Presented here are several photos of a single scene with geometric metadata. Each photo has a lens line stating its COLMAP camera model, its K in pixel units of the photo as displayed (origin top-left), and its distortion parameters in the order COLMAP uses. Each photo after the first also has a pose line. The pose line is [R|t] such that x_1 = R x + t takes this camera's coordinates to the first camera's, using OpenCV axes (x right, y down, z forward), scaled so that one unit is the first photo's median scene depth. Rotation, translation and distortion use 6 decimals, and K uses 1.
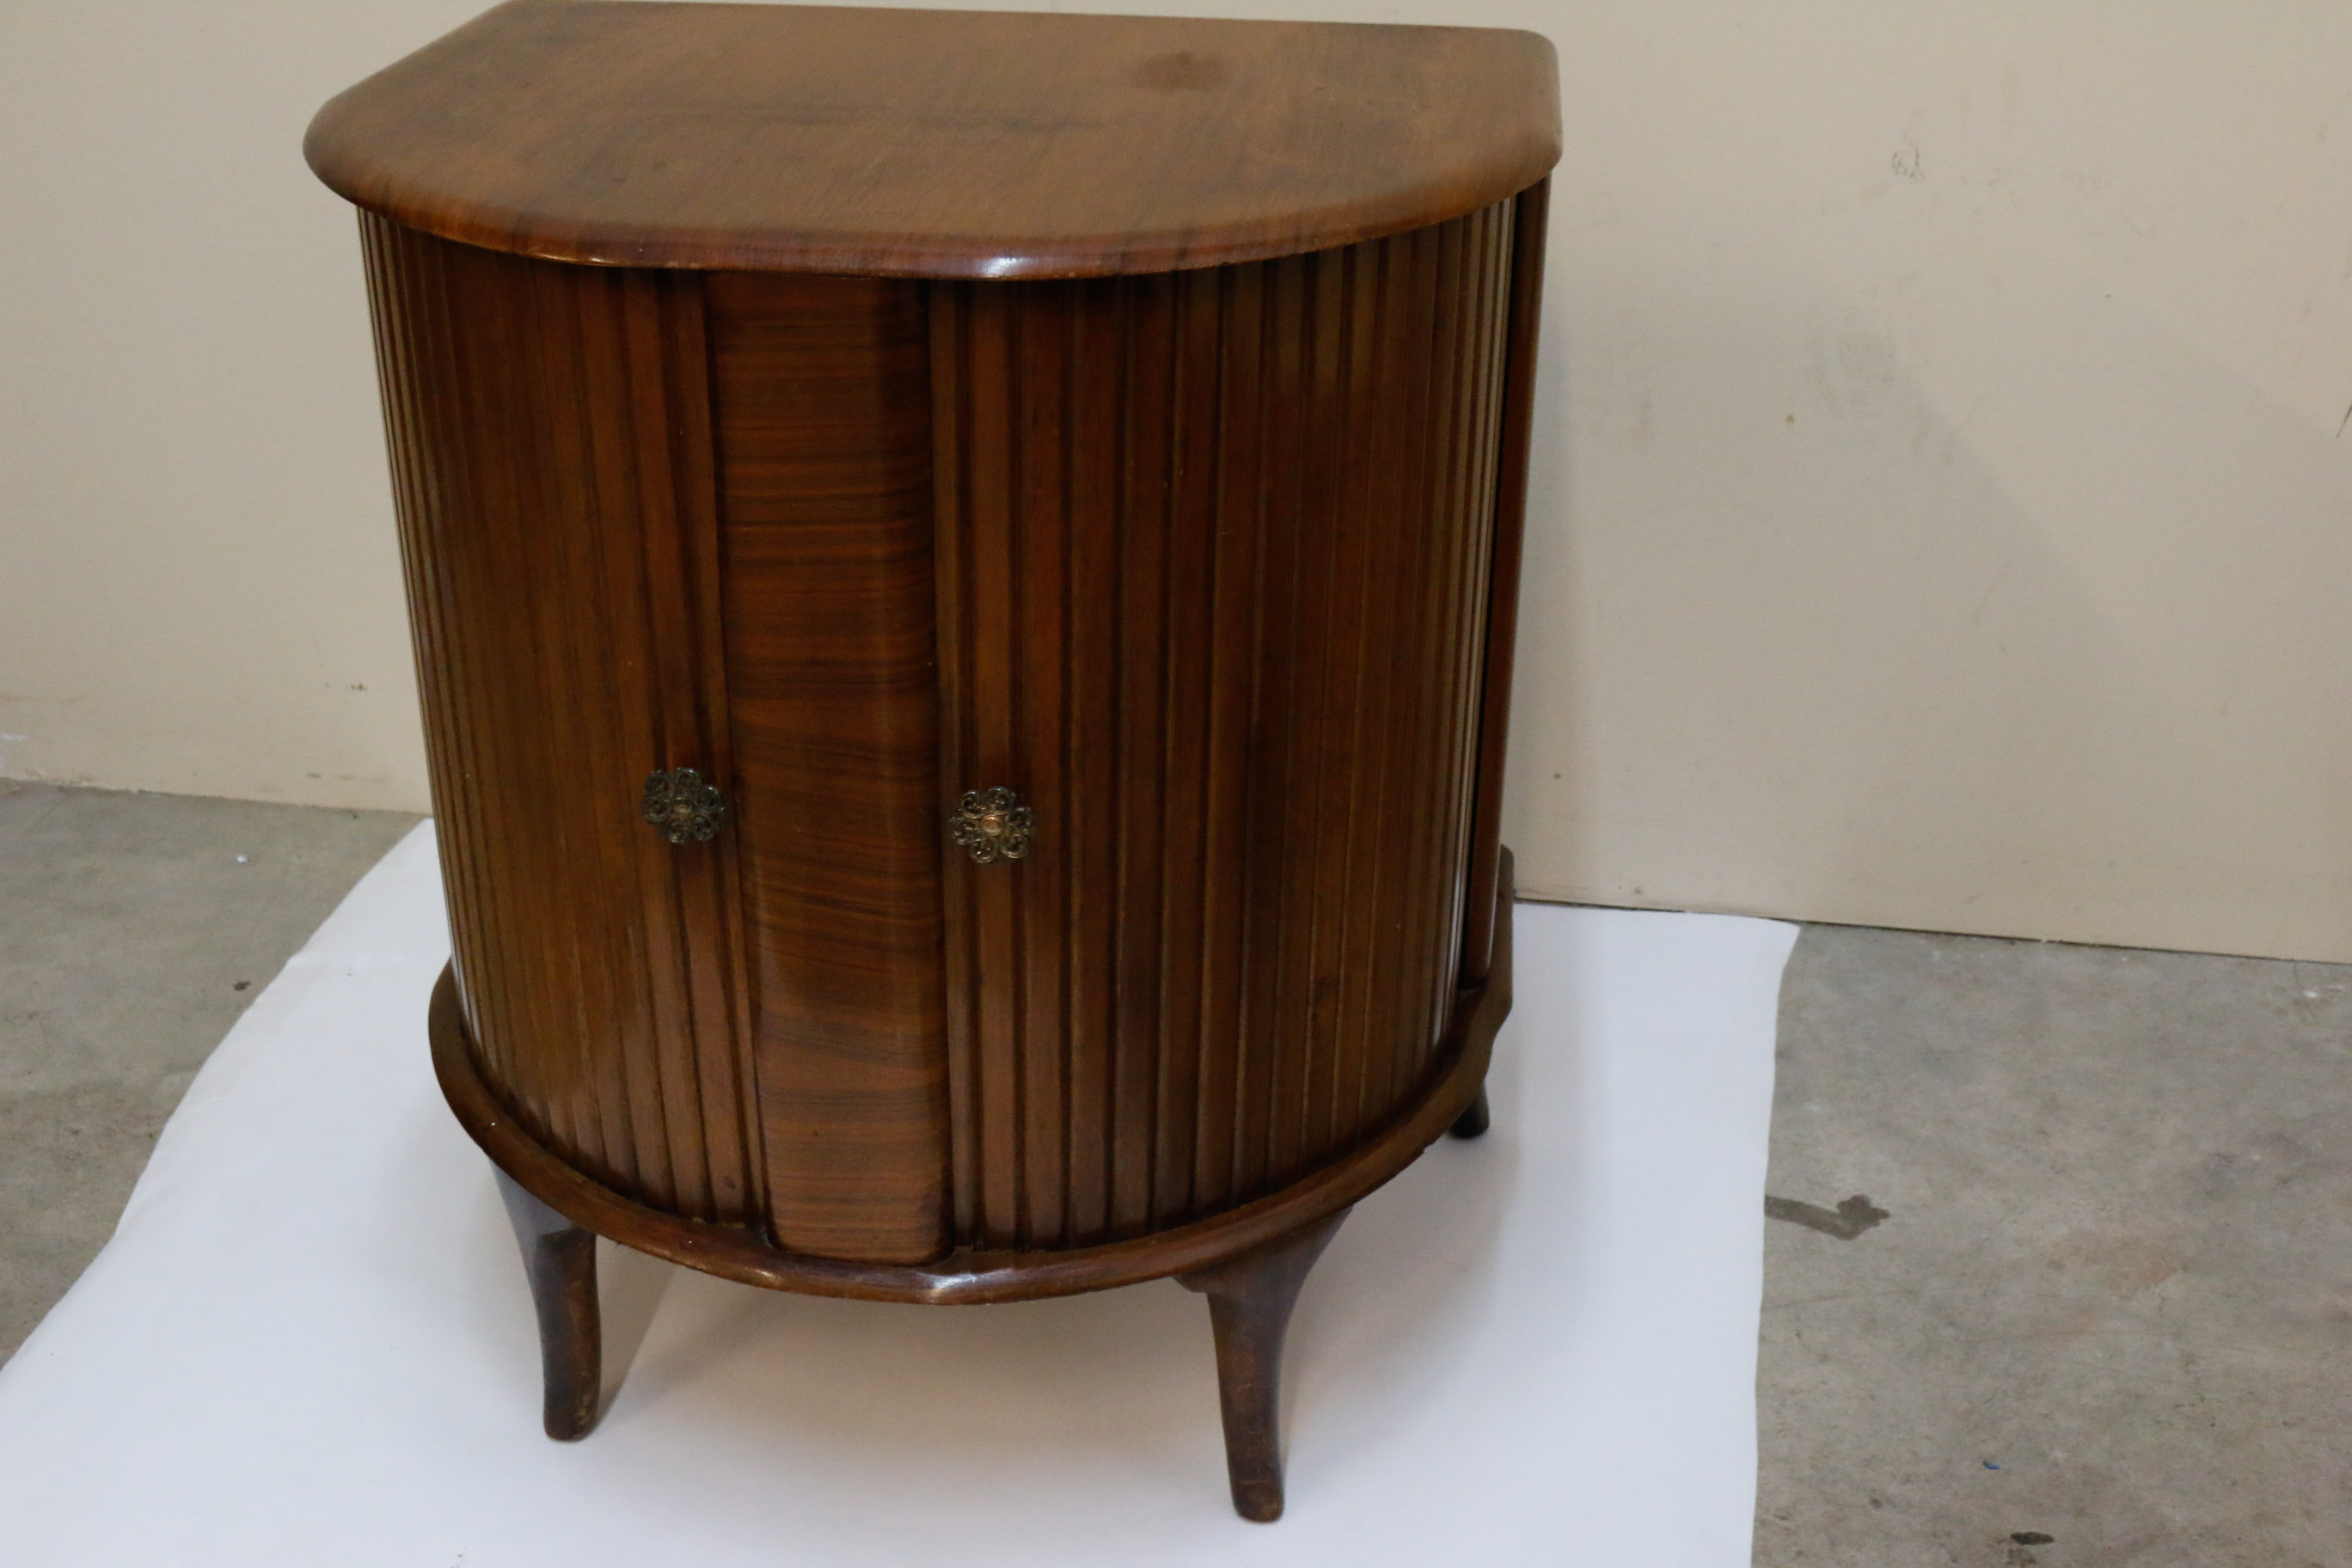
lens RADIAL K [[2571.8, 0, 1168.8], [0, 2571.8, 787.9], [0, 0, 1]] dist [-0.048022, 0.000000]
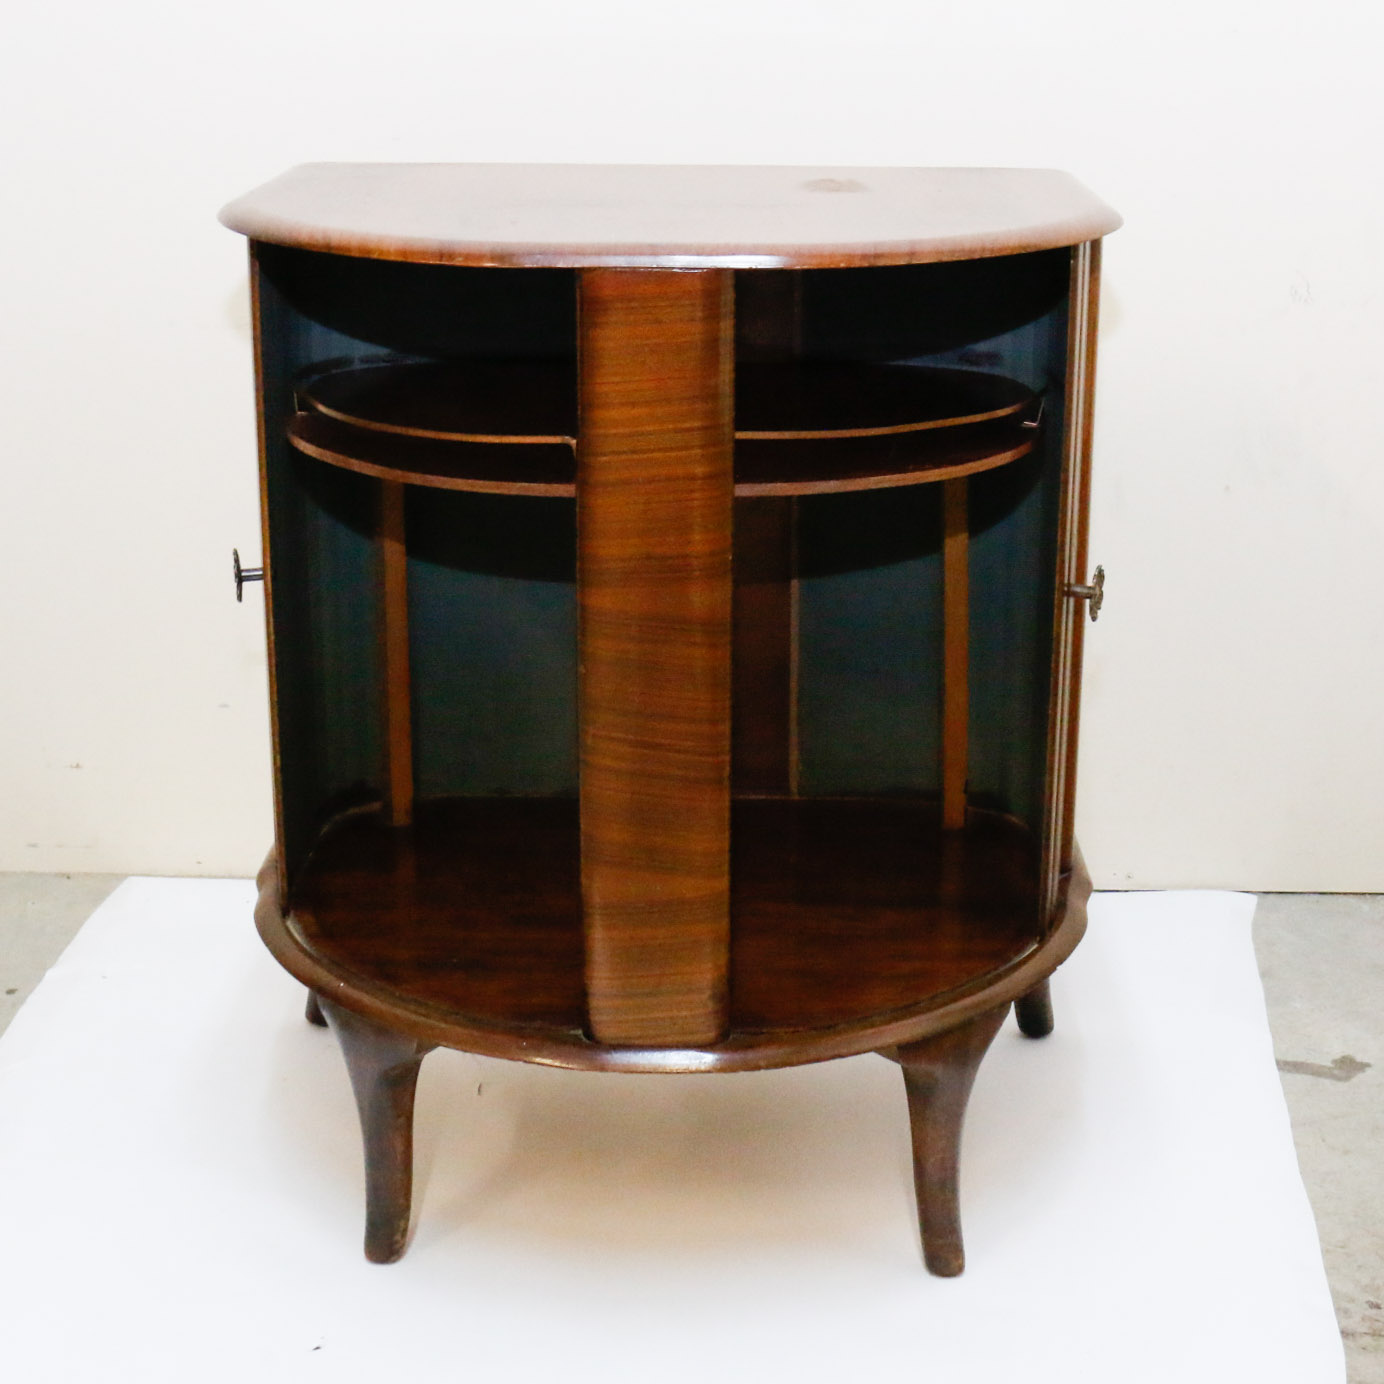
lens RADIAL K [[2364.1, 0, 774.1], [0, 2364.1, 645.4], [0, 0, 1]] dist [-0.084628, 0.000000]
pose [[0.992376, -0.036635, 0.117680, -0.147962], [0.057420, 0.982278, -0.178418, 0.151921], [-0.109058, 0.183815, 0.976892, -0.159710]]
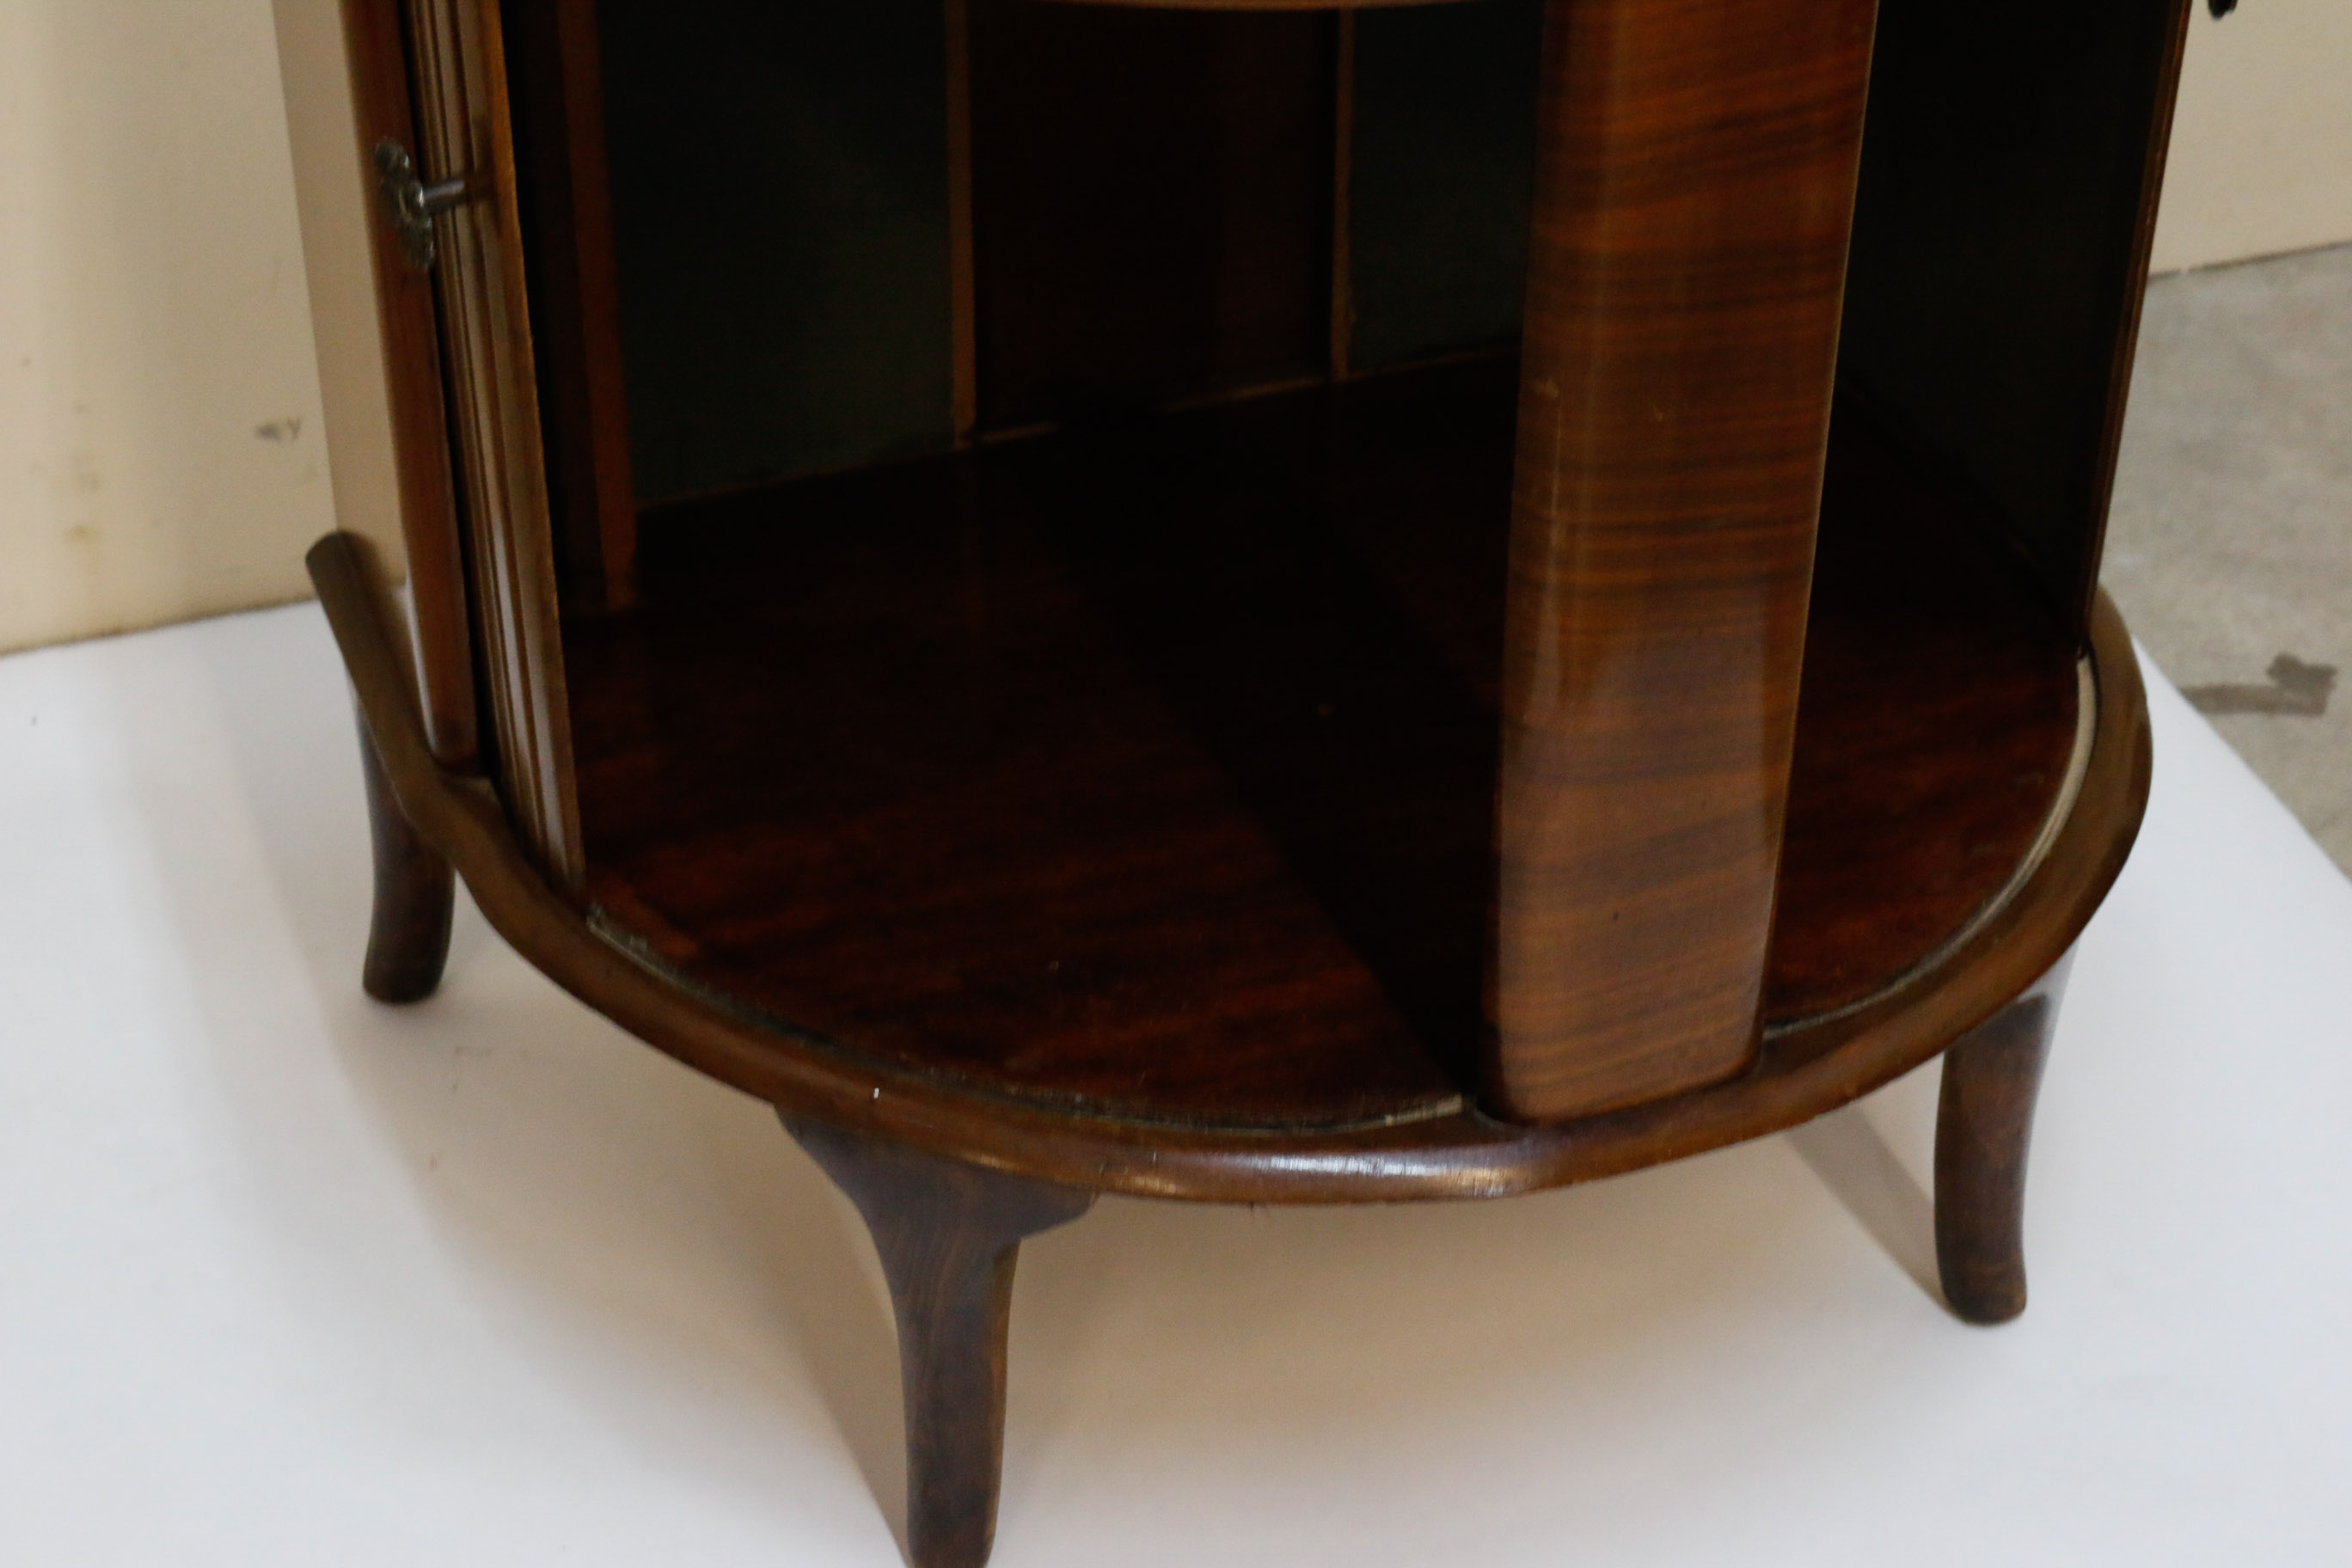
lens RADIAL K [[3808.8, 0, 1170.8], [0, 3808.8, 793.5], [0, 0, 1]] dist [-0.039143, 0.000000]
pose [[0.887429, -0.268454, 0.374703, -0.411632], [0.218265, 0.960724, 0.171376, -0.052002], [-0.405992, -0.070300, 0.911169, 0.163946]]
